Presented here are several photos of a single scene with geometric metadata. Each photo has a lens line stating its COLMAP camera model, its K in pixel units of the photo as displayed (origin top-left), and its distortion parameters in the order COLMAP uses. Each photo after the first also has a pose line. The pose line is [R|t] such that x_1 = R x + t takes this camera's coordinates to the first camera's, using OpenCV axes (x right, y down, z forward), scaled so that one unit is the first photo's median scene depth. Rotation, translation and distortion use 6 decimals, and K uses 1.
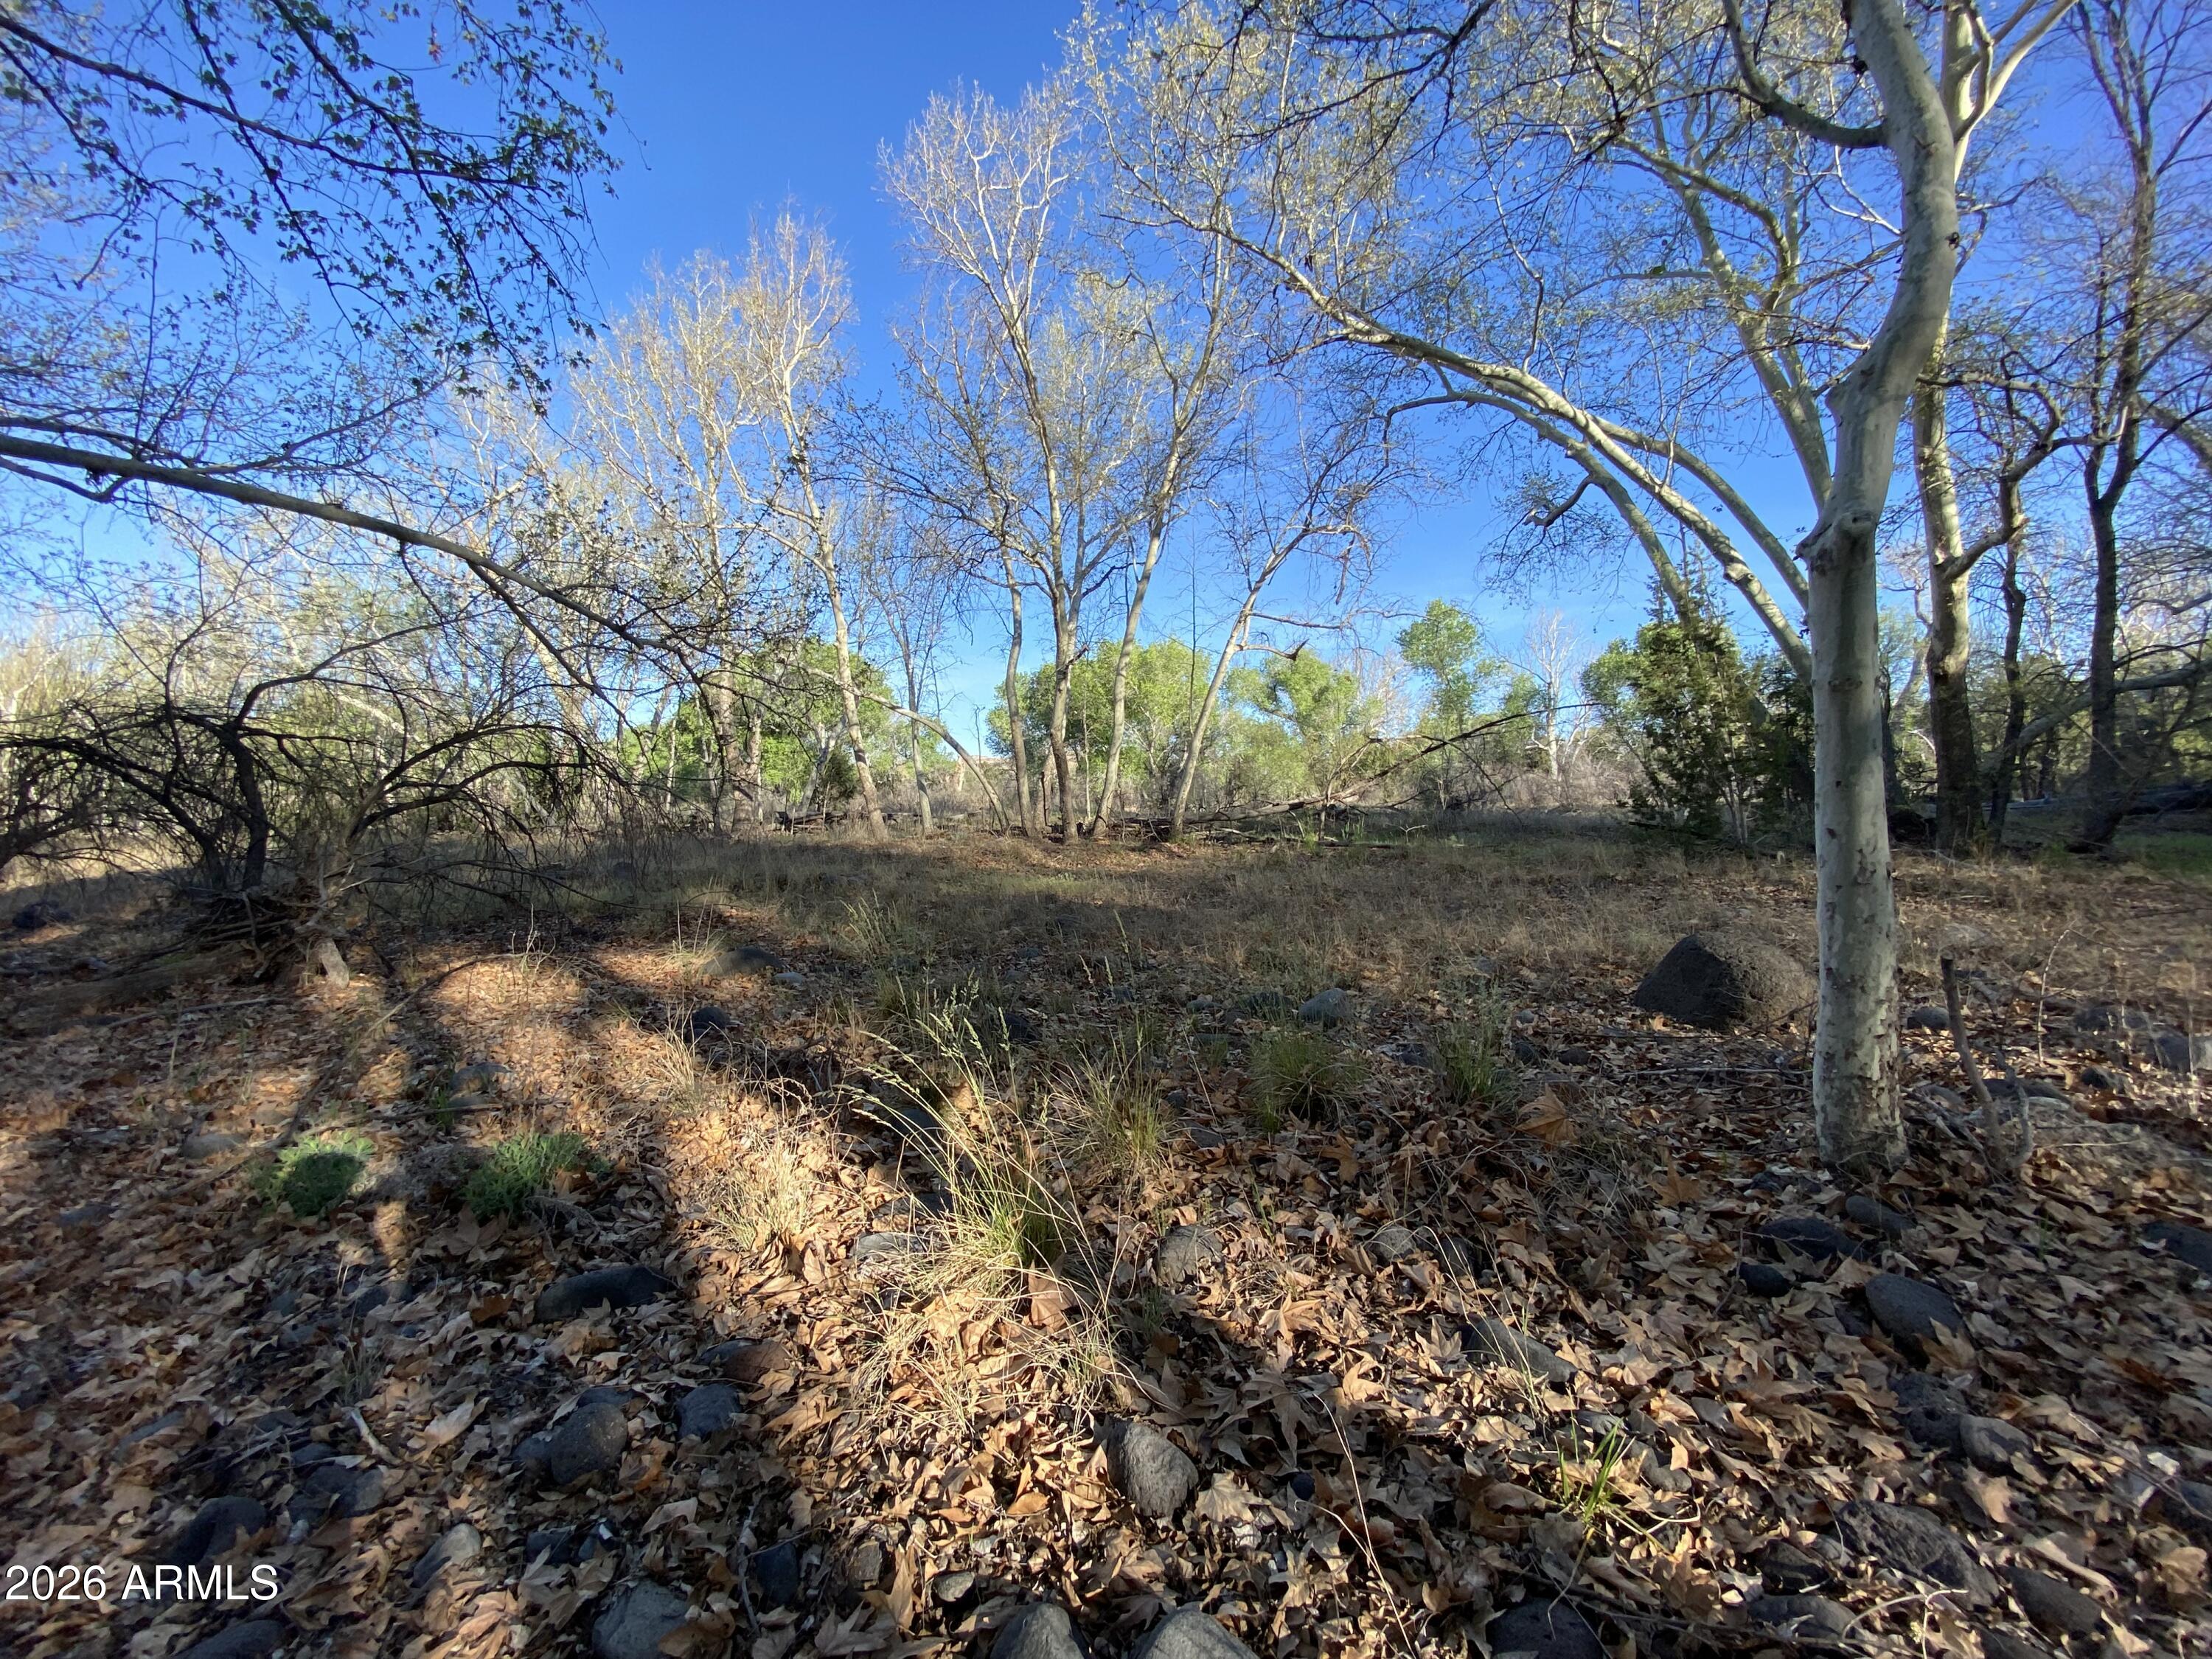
lens RADIAL K [[761.8, 0, 1097.1], [0, 761.8, 839.4], [0, 0, 1]] dist [-0.059820, 0.002682]
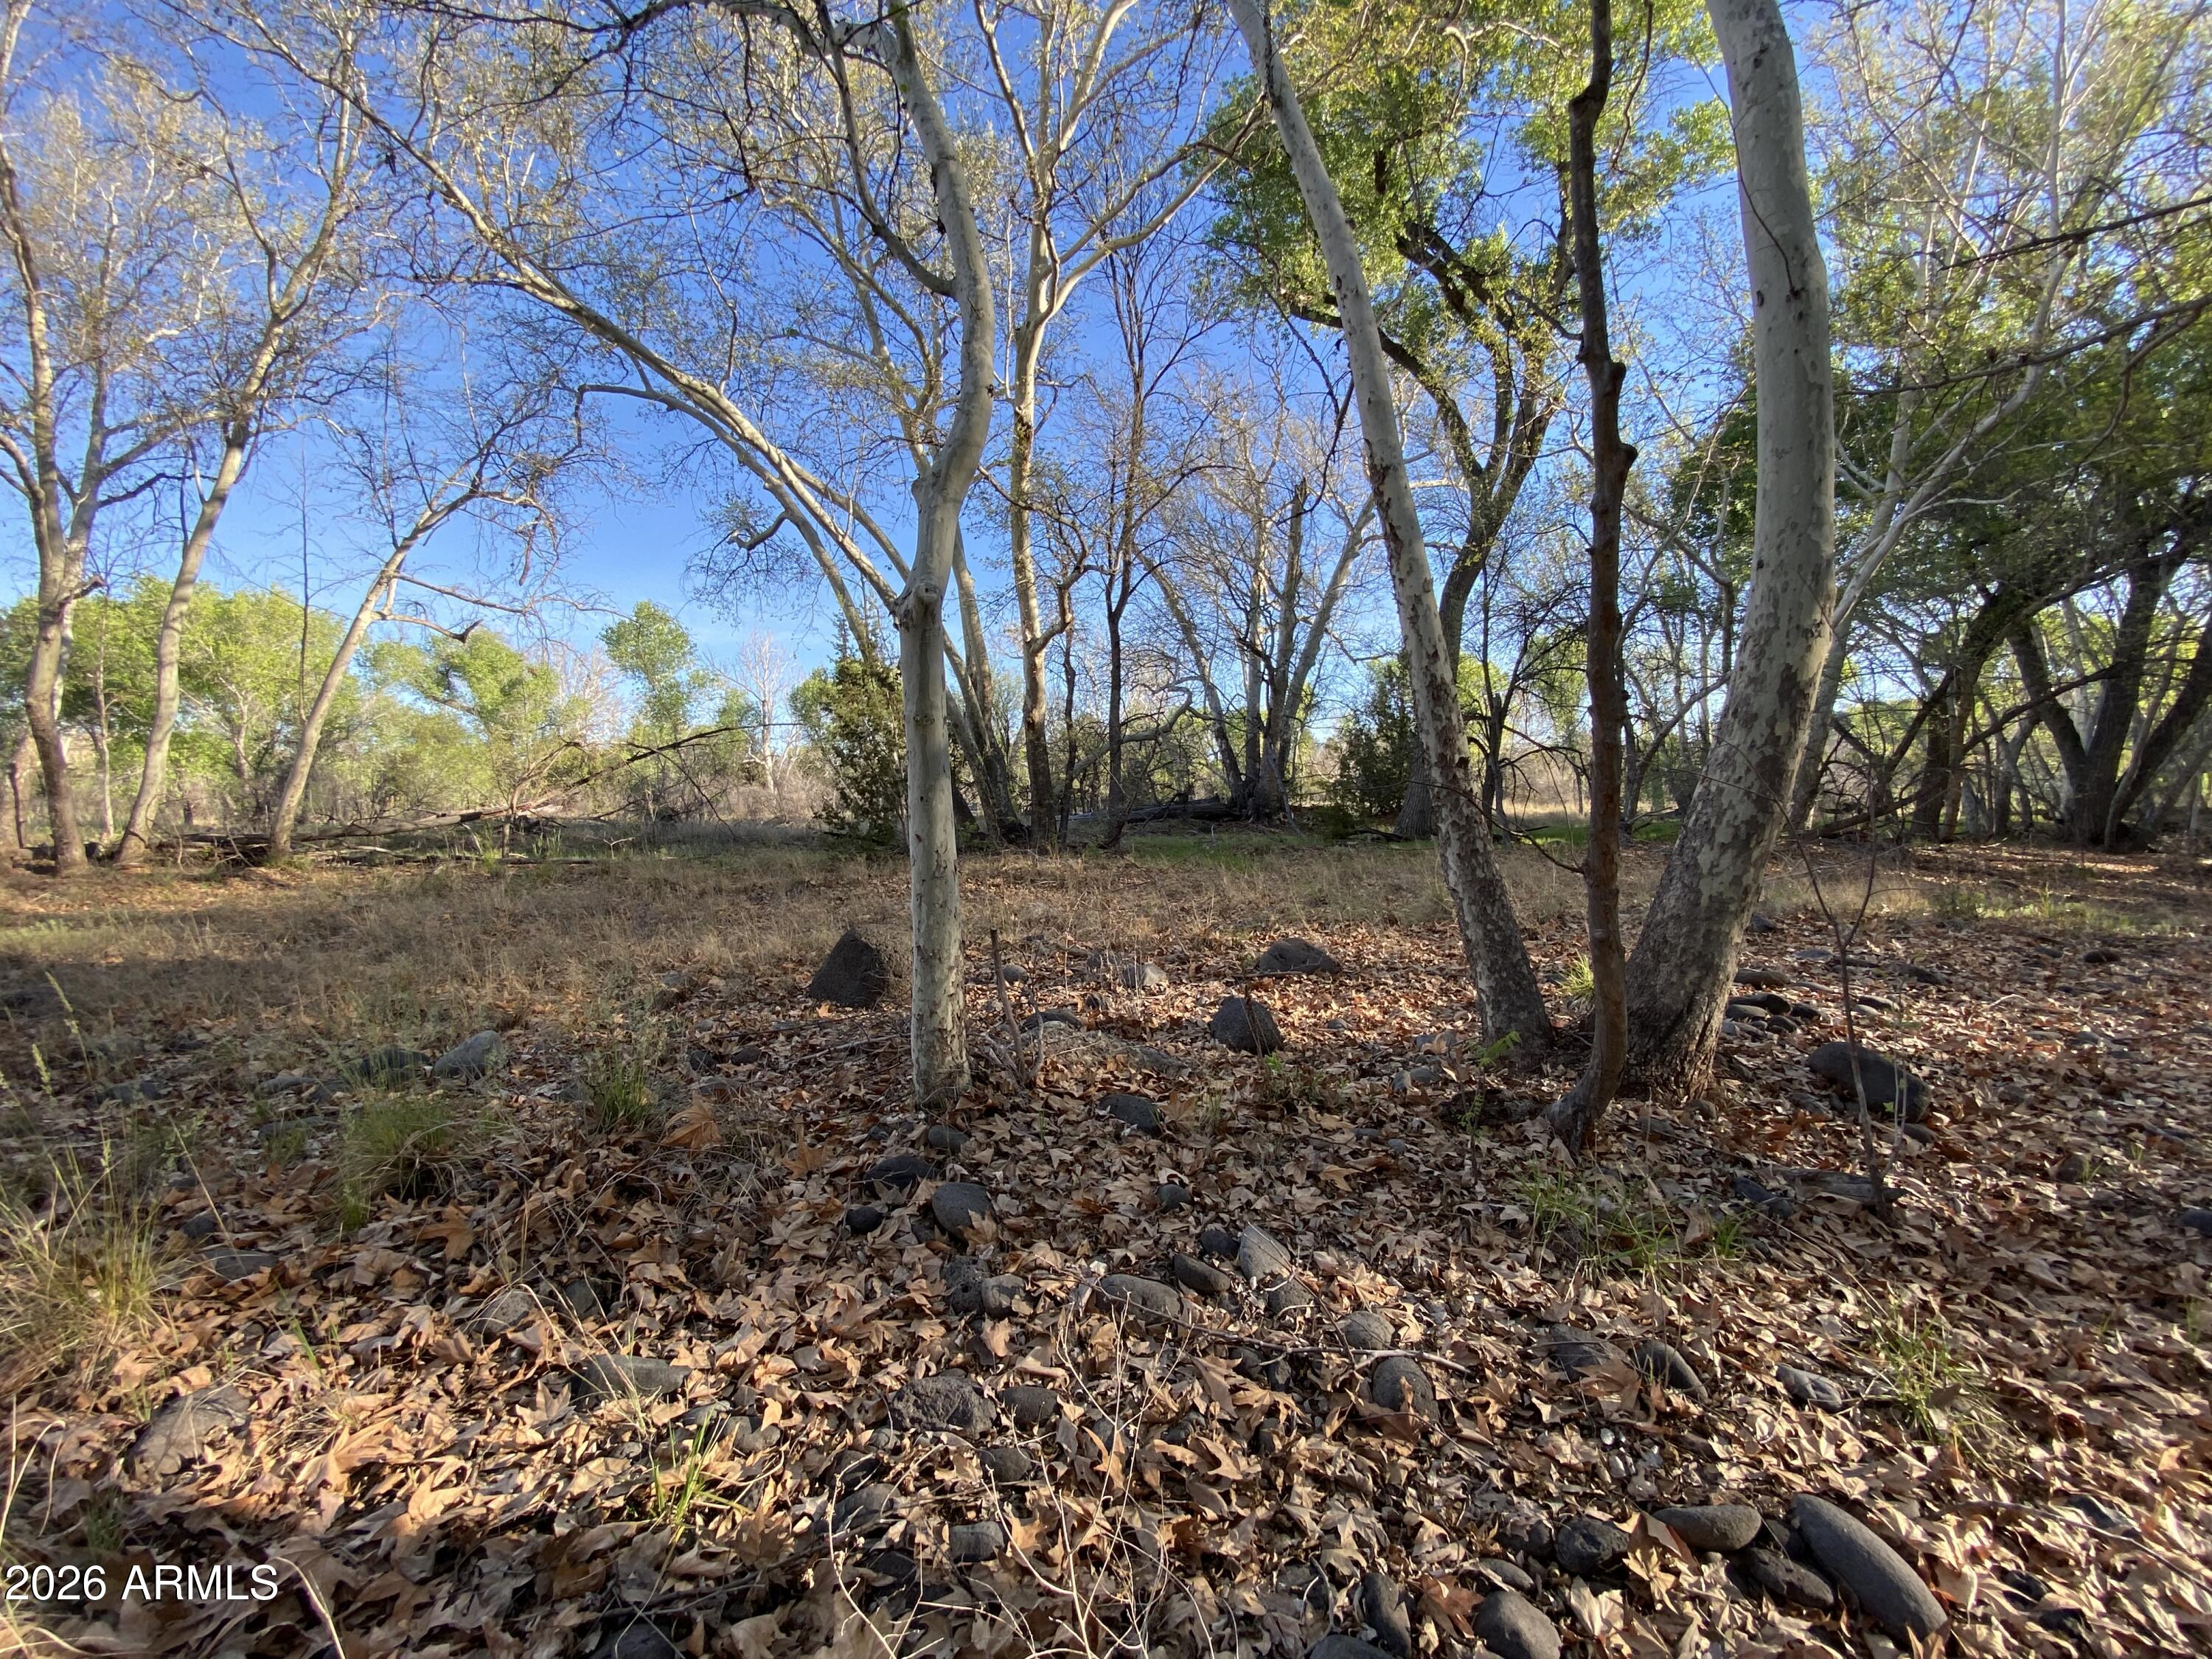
lens RADIAL K [[761.8, 0, 1097.1], [0, 761.8, 839.4], [0, 0, 1]] dist [-0.059820, 0.002682]
pose [[0.649893, -0.015817, 0.759861, 0.204294], [0.028821, 0.999577, -0.003842, 0.006675], [-0.759479, 0.024397, 0.650074, -0.087764]]
